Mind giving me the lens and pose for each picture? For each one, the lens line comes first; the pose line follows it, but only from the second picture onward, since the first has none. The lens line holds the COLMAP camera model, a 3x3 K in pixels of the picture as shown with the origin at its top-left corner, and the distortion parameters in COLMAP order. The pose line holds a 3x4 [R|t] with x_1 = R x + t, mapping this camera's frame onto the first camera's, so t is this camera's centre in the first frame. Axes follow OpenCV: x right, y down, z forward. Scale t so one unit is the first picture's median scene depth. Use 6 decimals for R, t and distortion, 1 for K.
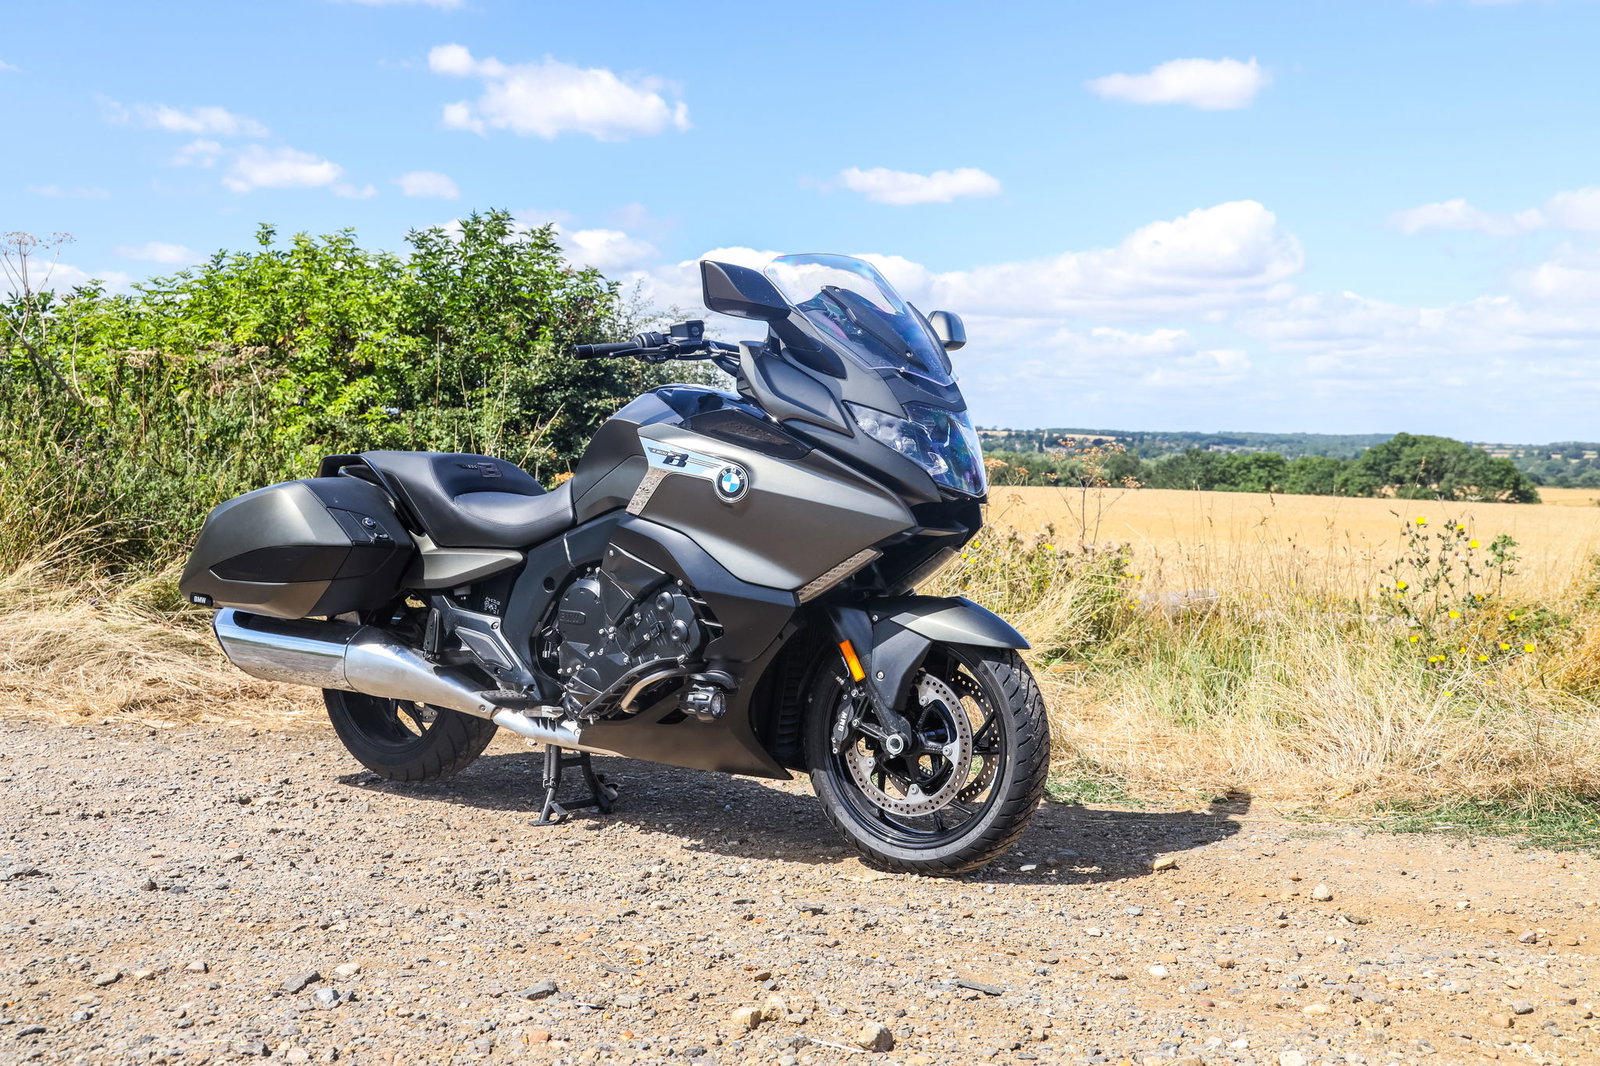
lens RADIAL K [[1788.2, 0, 801.6], [0, 1788.2, 532.0], [0, 0, 1]] dist [0.001208, 0.000000]
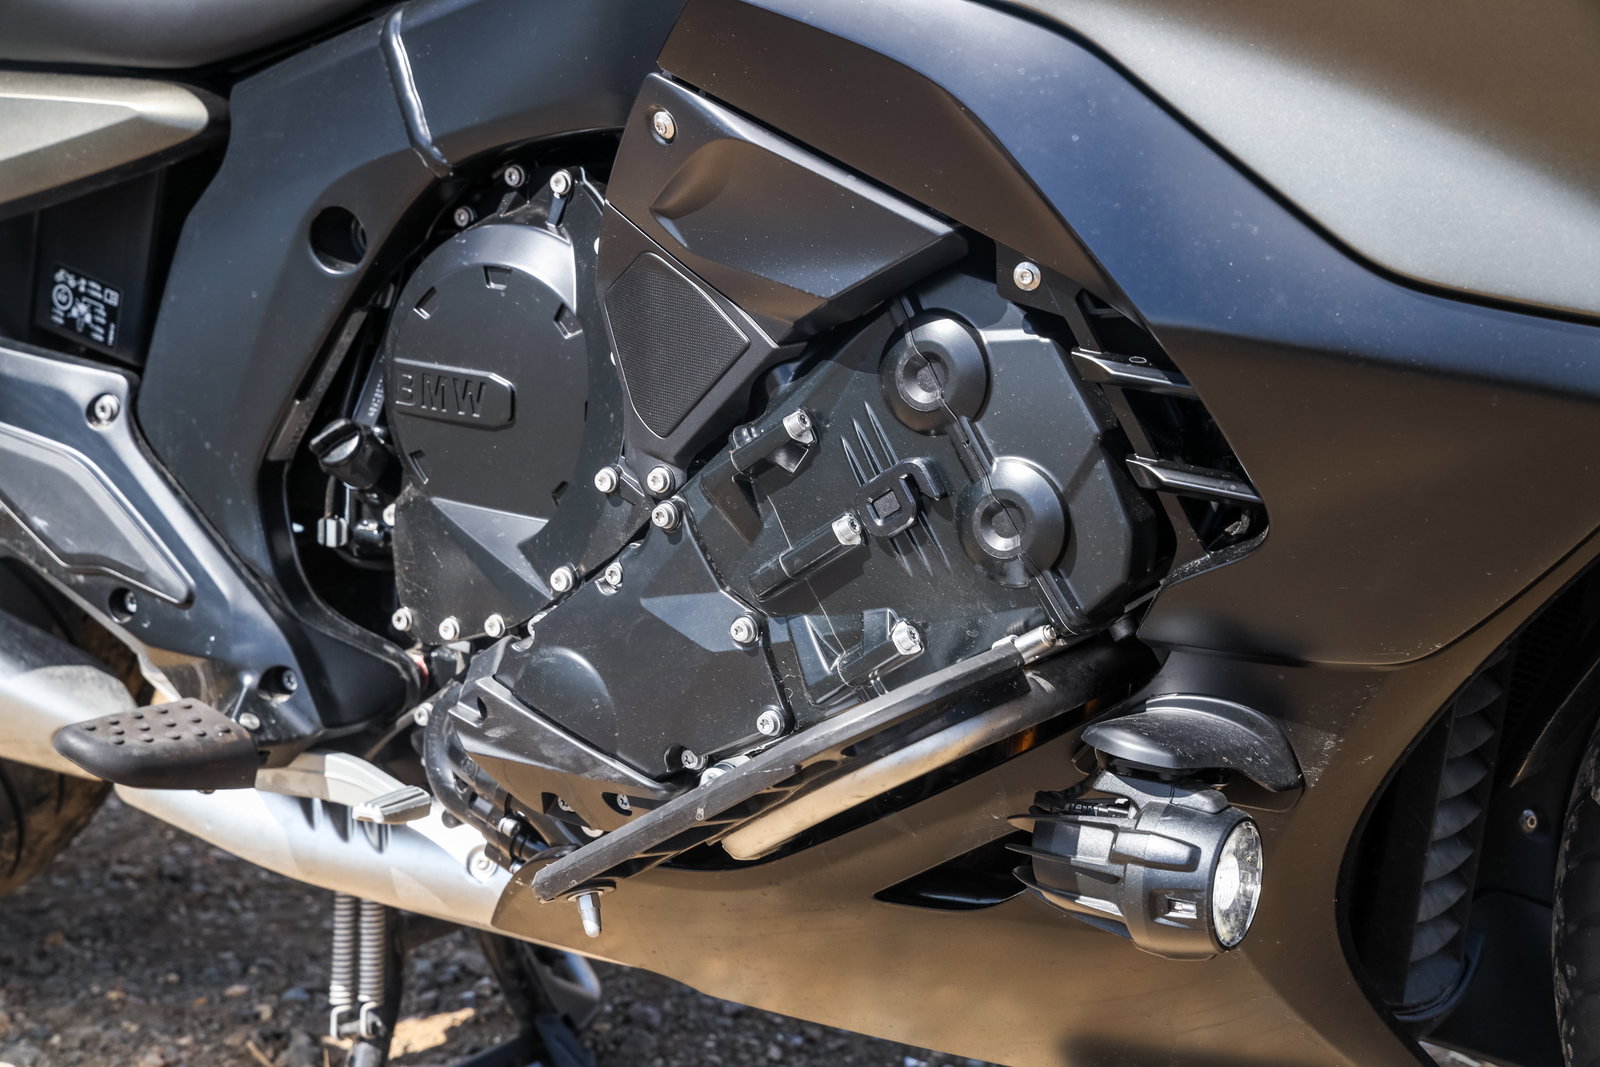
lens RADIAL K [[3226.3, 0, 799.0], [0, 3226.3, 534.7], [0, 0, 1]] dist [0.369908, 0.000000]
pose [[0.999205, -0.019481, 0.034787, -0.099524], [0.012832, 0.983210, 0.182028, -0.009118], [-0.037749, -0.181437, 0.982678, 0.594245]]
